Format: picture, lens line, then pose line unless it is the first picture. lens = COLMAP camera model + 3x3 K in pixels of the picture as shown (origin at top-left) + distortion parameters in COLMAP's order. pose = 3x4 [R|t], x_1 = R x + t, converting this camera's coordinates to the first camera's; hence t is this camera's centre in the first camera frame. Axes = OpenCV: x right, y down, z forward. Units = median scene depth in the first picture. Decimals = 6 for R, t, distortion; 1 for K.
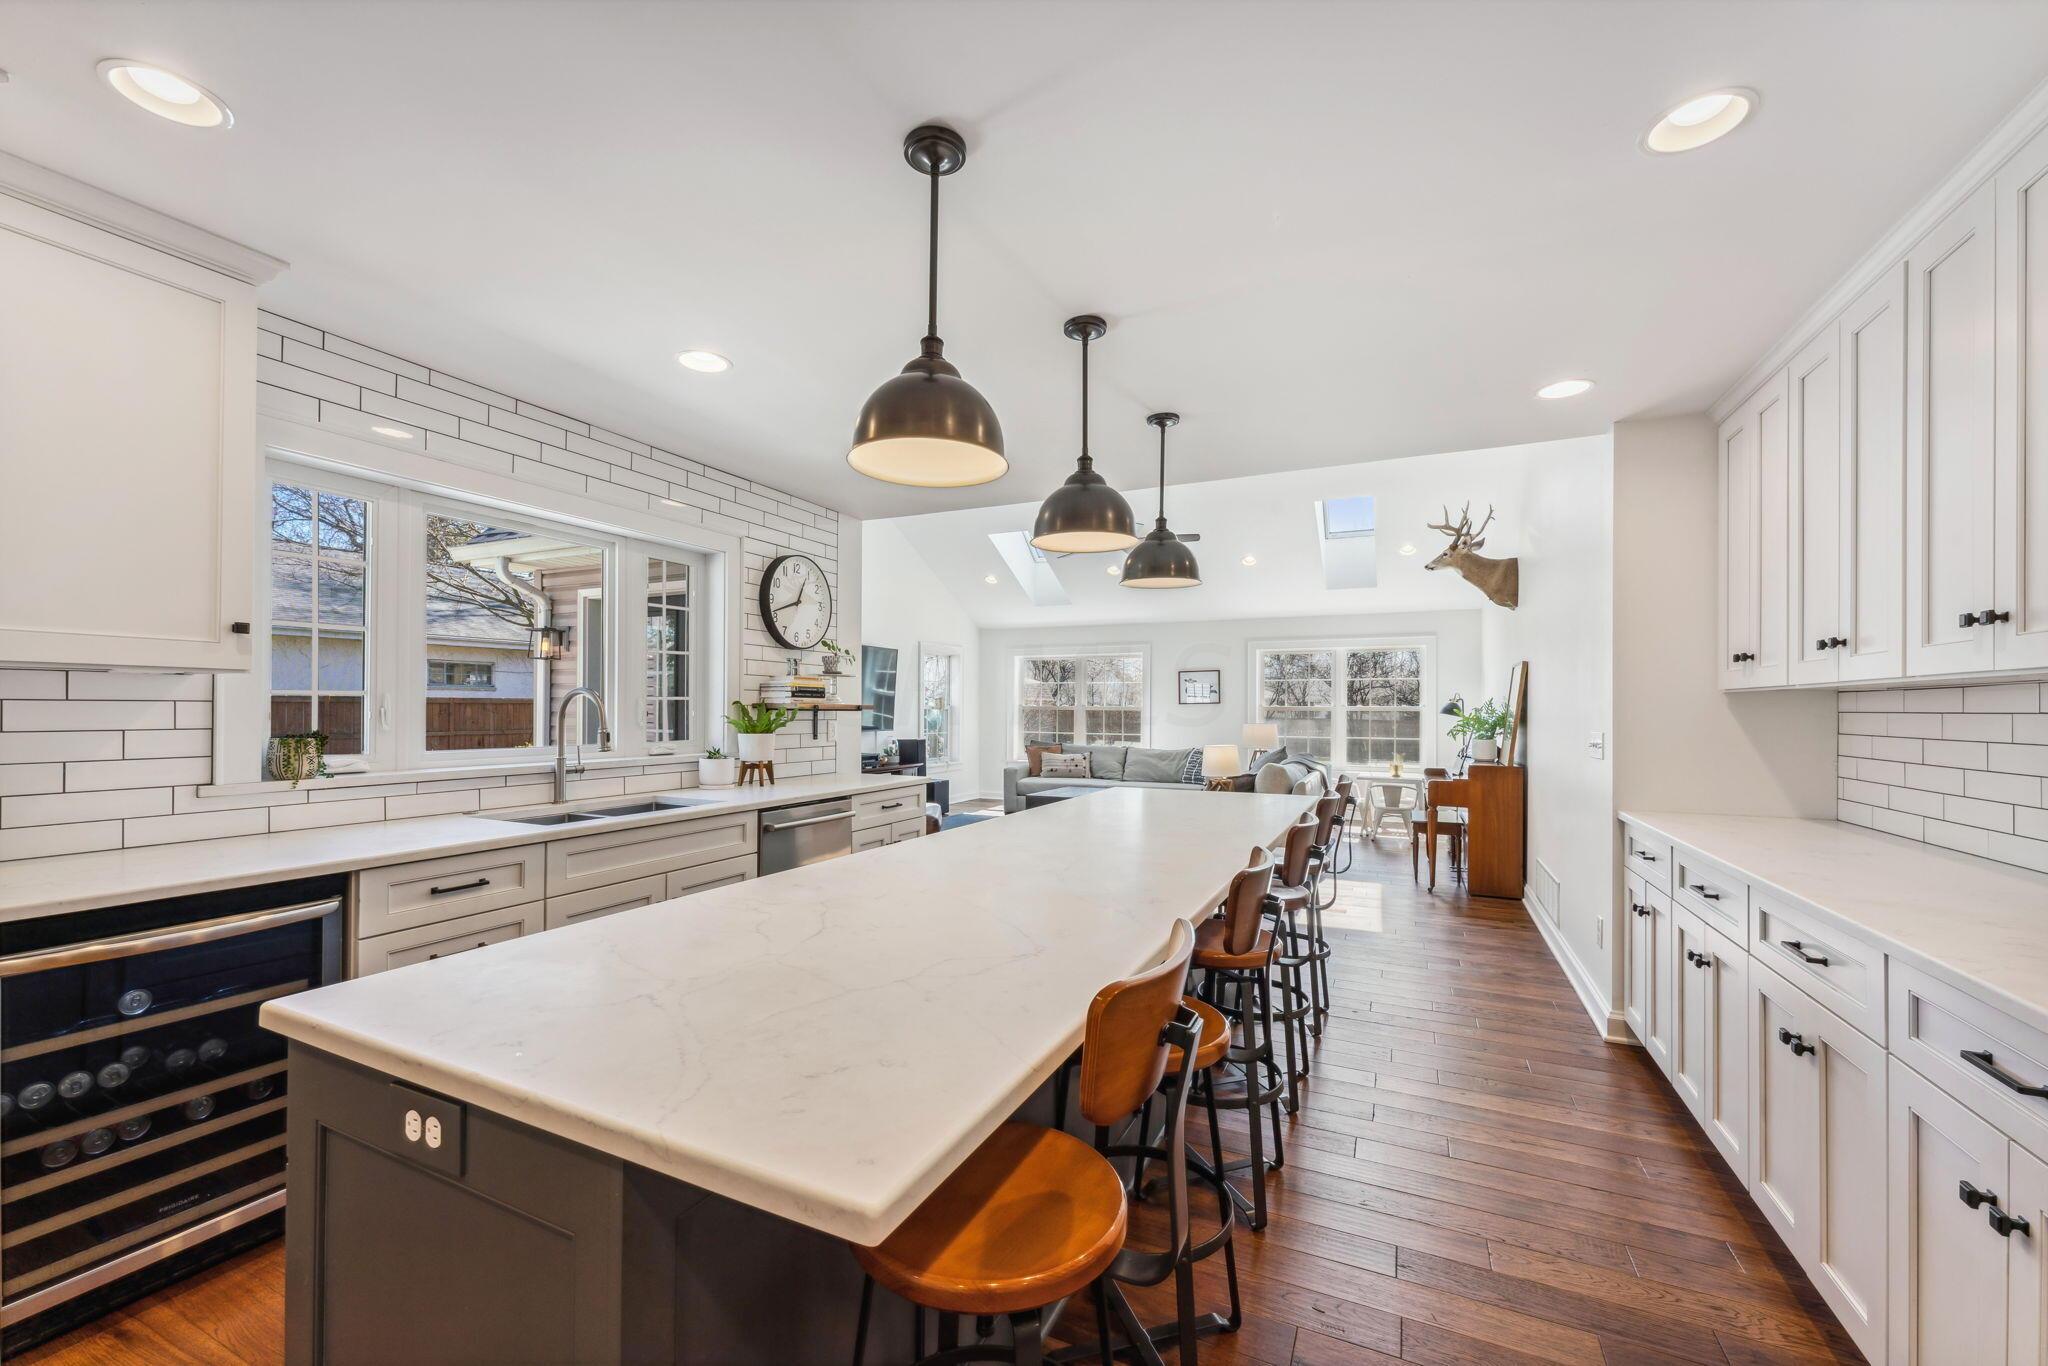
lens RADIAL K [[790.8, 0, 974.4], [0, 790.8, 703.1], [0, 0, 1]] dist [0.000617, -0.000329]
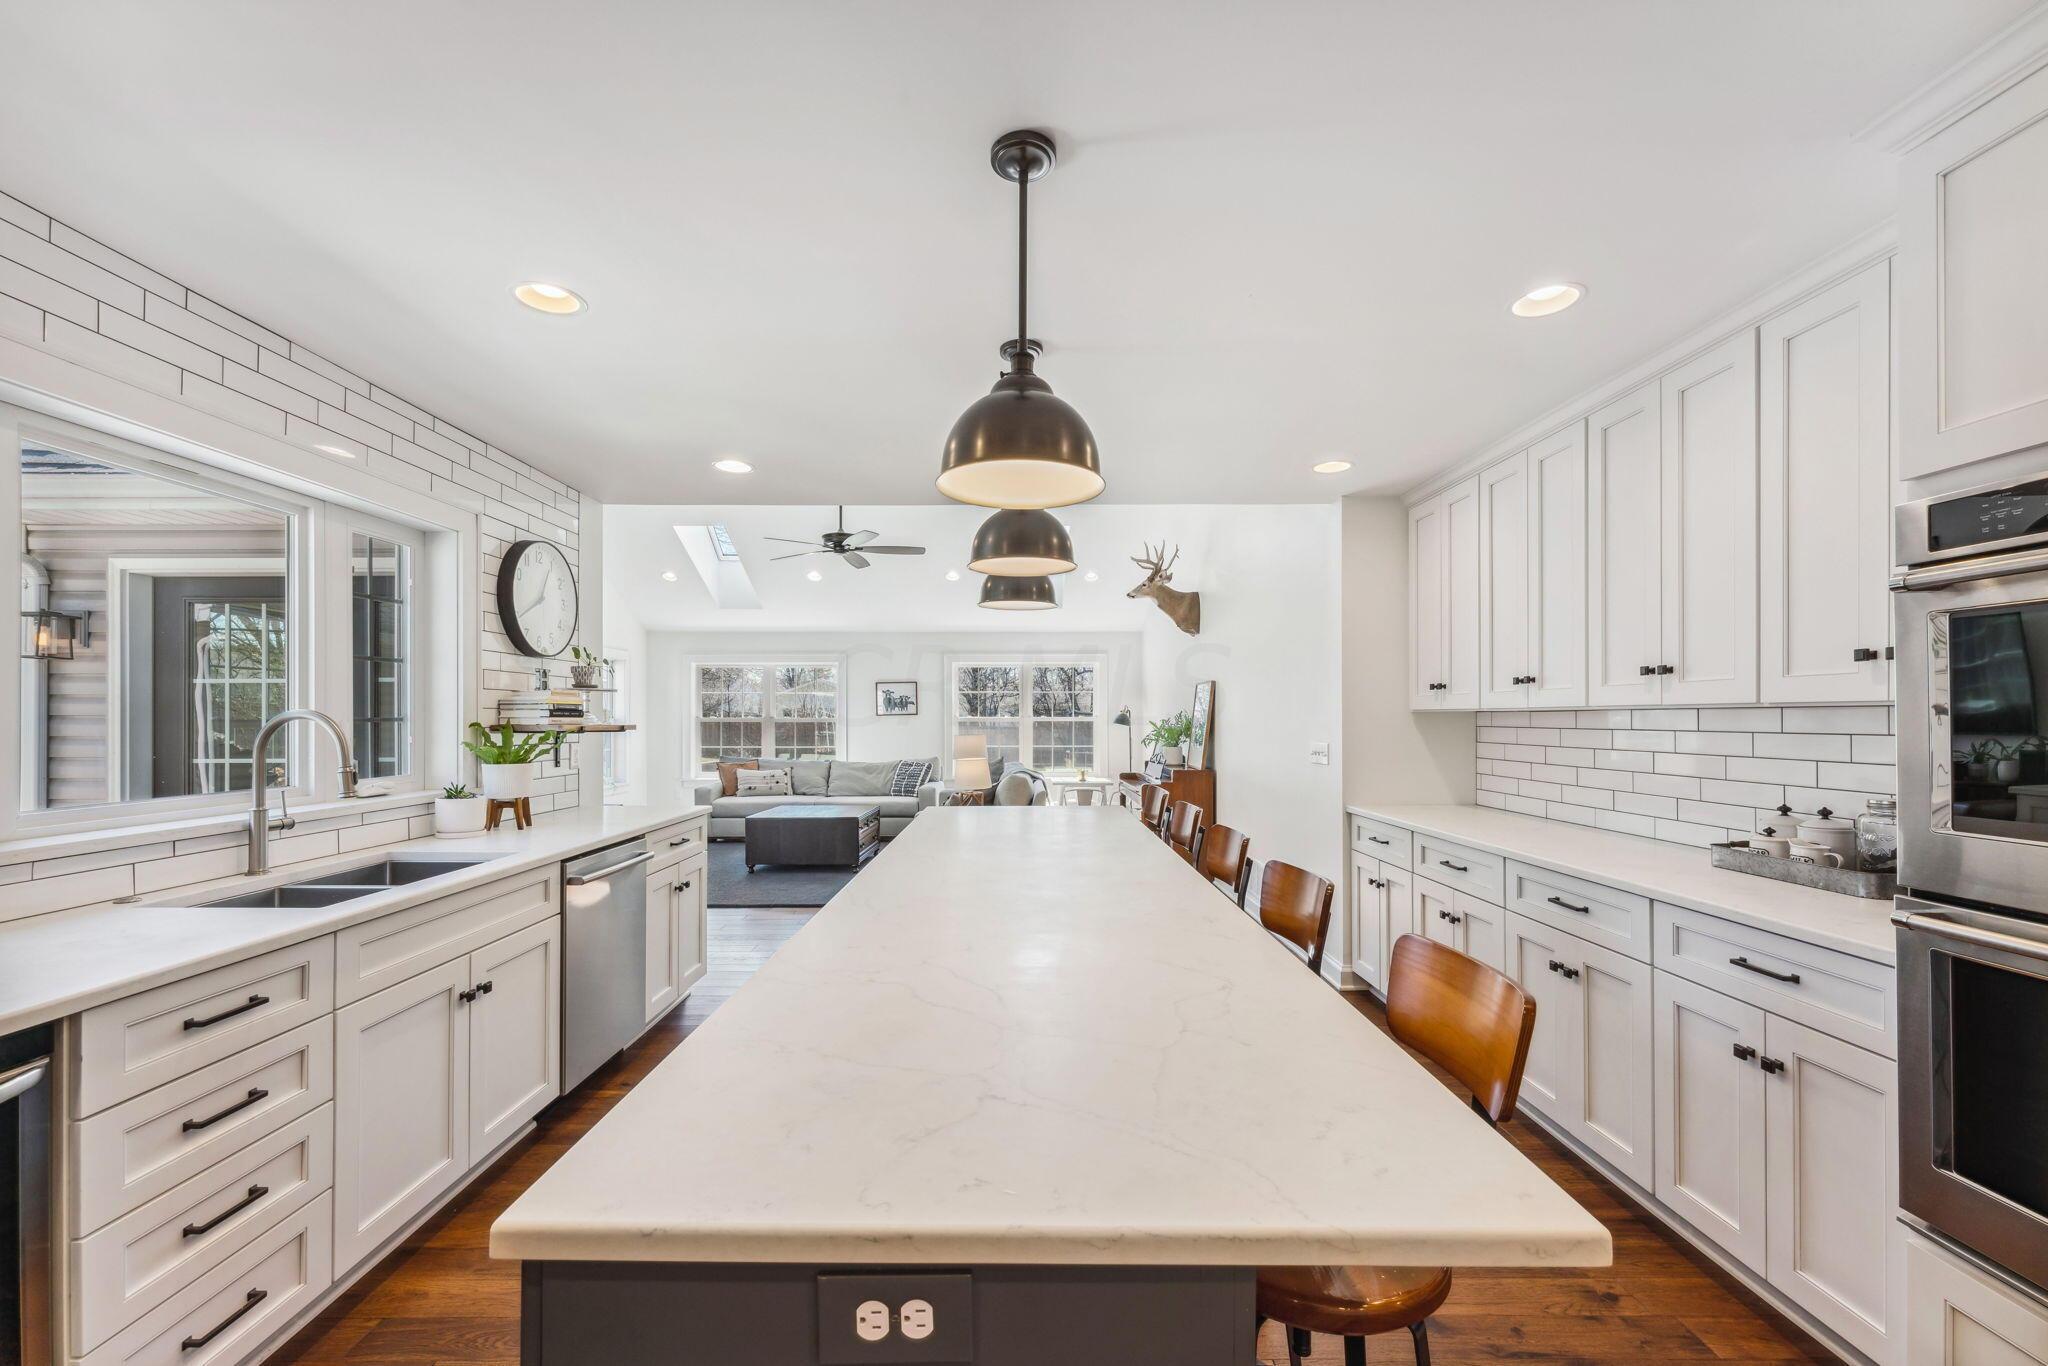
lens RADIAL K [[814.6, 0, 1019.7], [0, 814.6, 717.4], [0, 0, 1]] dist [0.001459, 0.000209]
pose [[0.904661, -0.005844, 0.426092, -0.153464], [0.004107, 0.999979, 0.004996, -0.009546], [-0.426112, -0.002770, 0.904666, 0.037275]]
